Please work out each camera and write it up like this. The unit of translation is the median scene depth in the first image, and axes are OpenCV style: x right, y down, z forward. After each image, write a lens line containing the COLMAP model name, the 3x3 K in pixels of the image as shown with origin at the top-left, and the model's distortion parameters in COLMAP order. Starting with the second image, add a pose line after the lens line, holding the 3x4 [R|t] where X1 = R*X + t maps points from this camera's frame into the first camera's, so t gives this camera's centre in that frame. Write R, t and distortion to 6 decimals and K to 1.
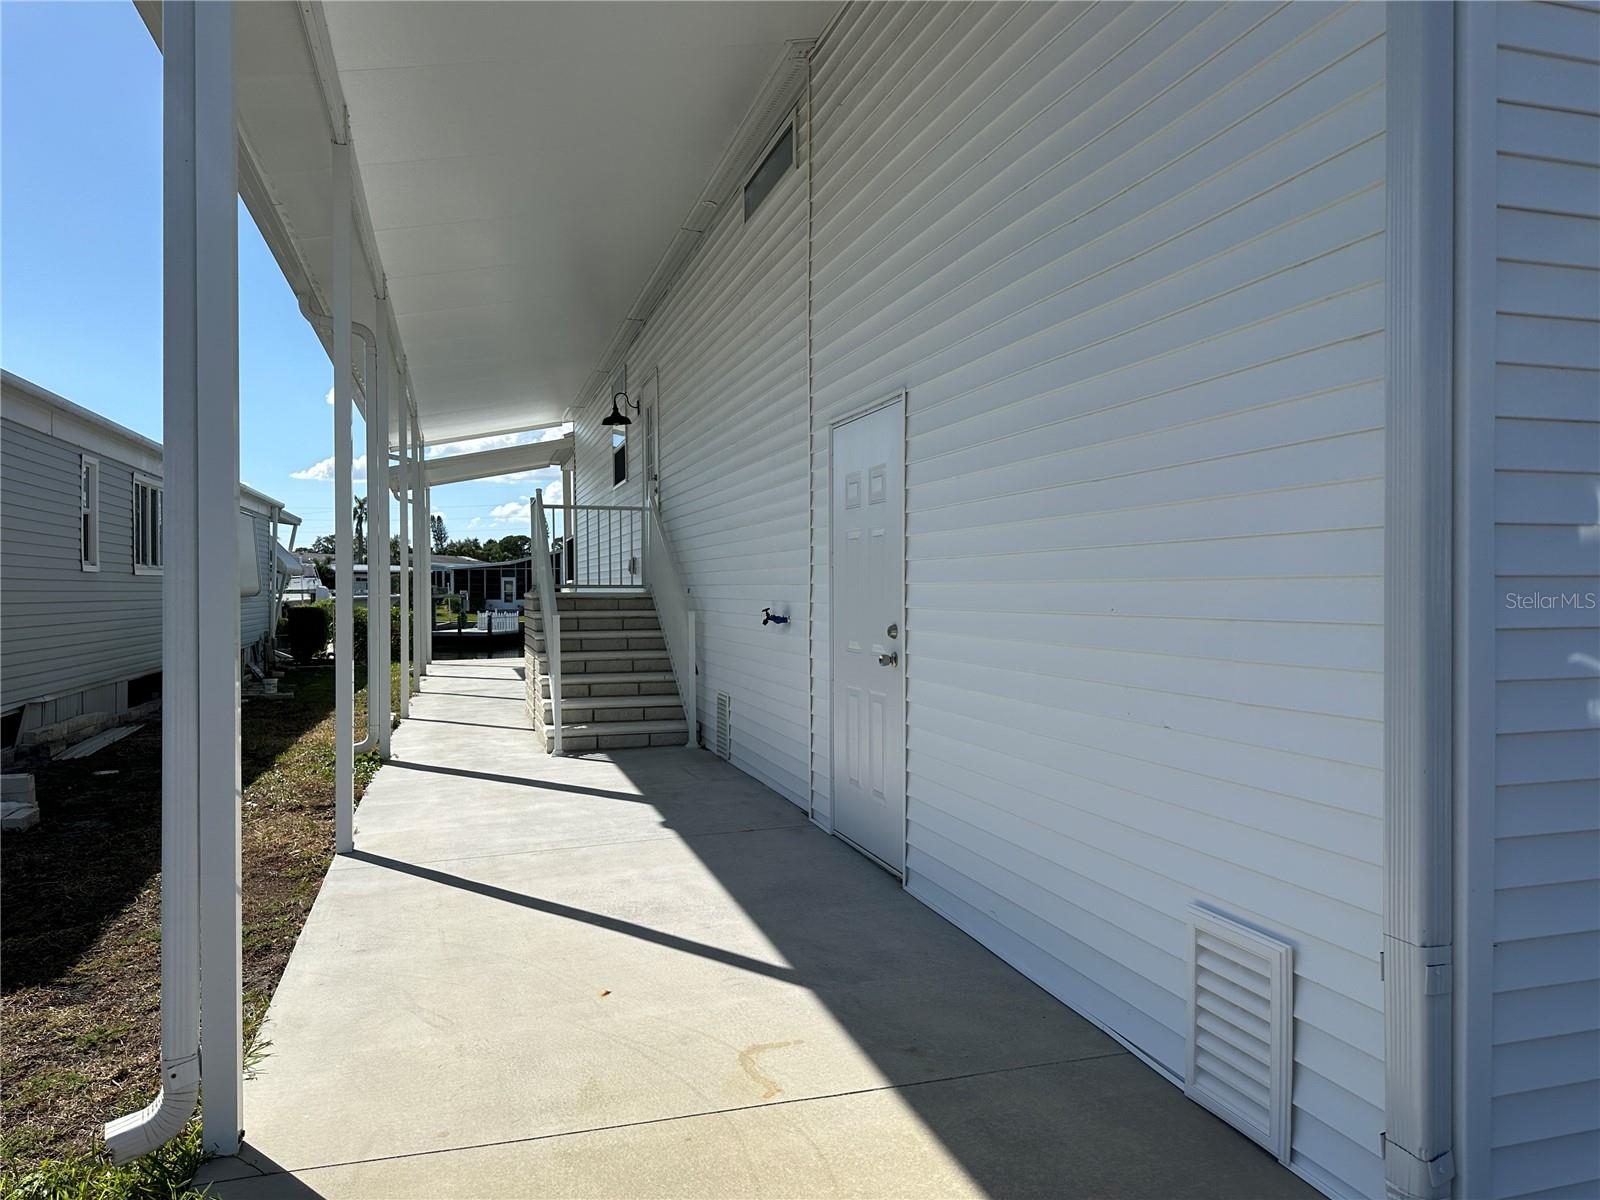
lens RADIAL K [[1135.0, 0, 779.6], [0, 1135.0, 610.7], [0, 0, 1]] dist [0.093694, -0.093870]
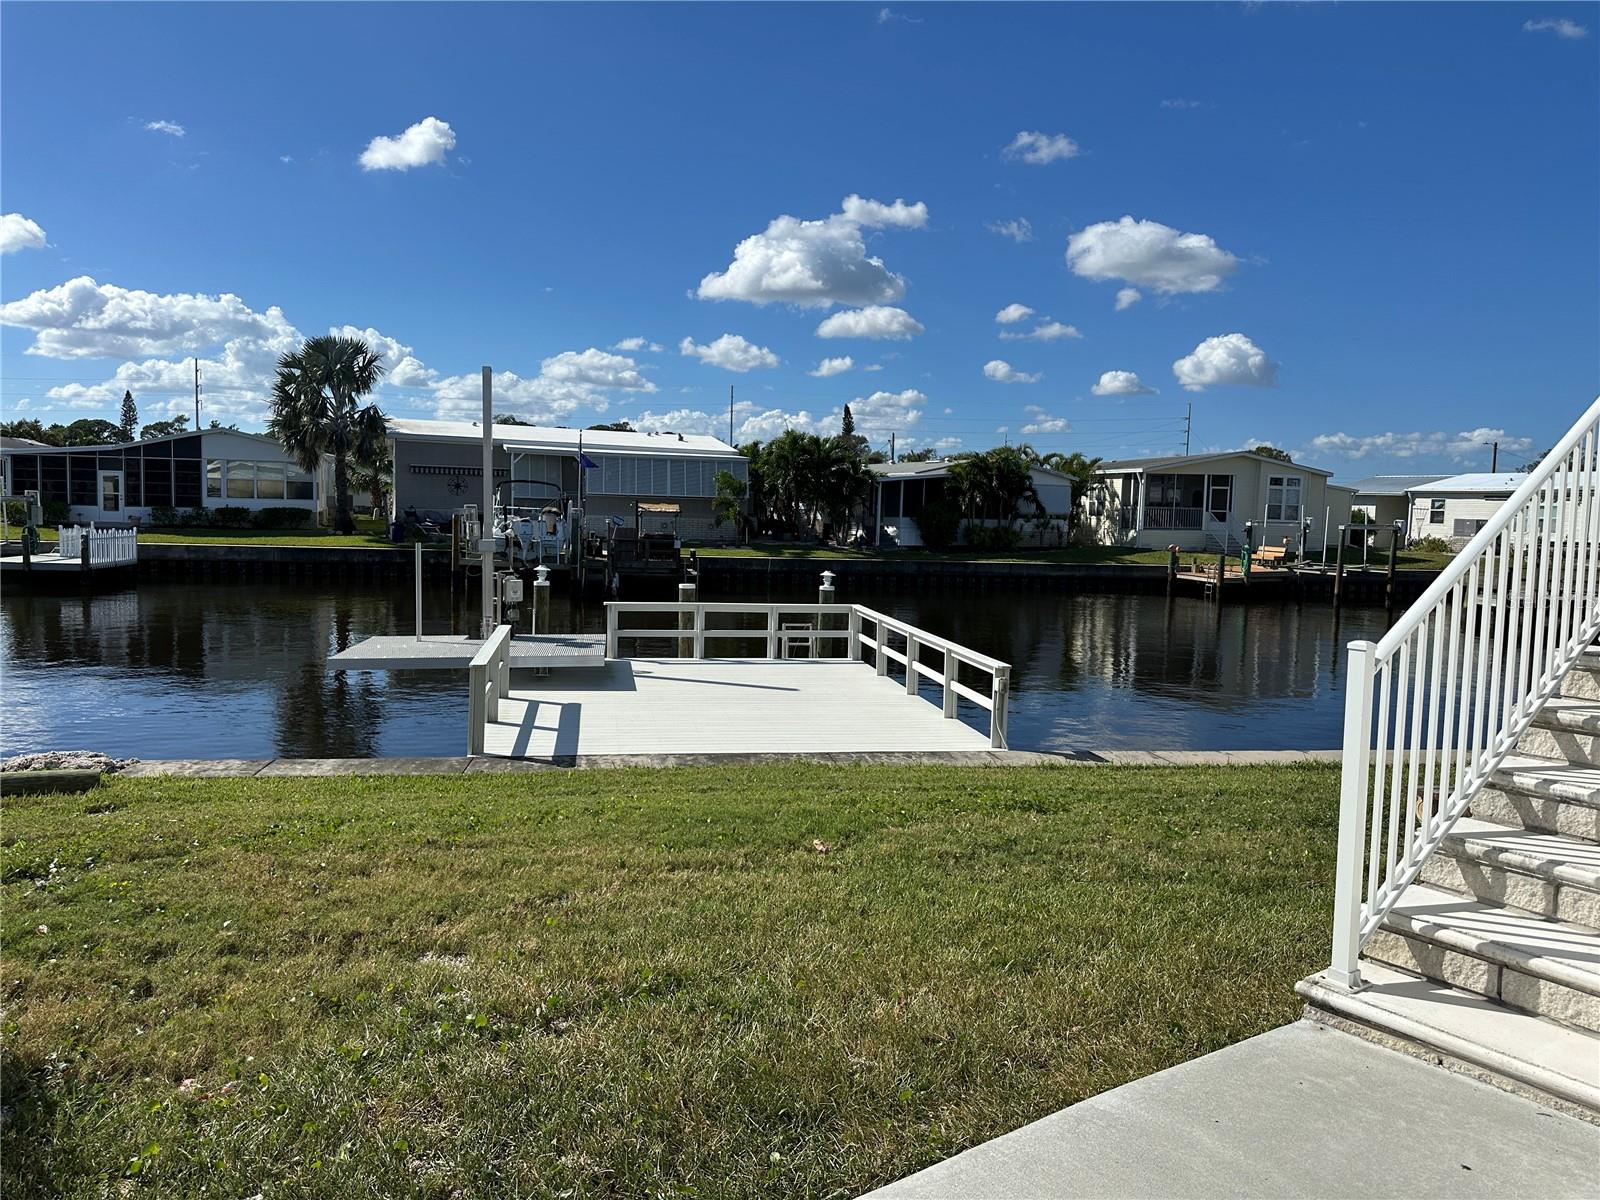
lens RADIAL K [[1135.0, 0, 779.6], [0, 1135.0, 610.7], [0, 0, 1]] dist [0.093694, -0.093870]
pose [[0.952665, -0.002117, 0.304013, -0.347830], [-0.021418, 0.997024, 0.074059, -0.032313], [-0.303265, -0.077065, 0.949785, 1.176343]]
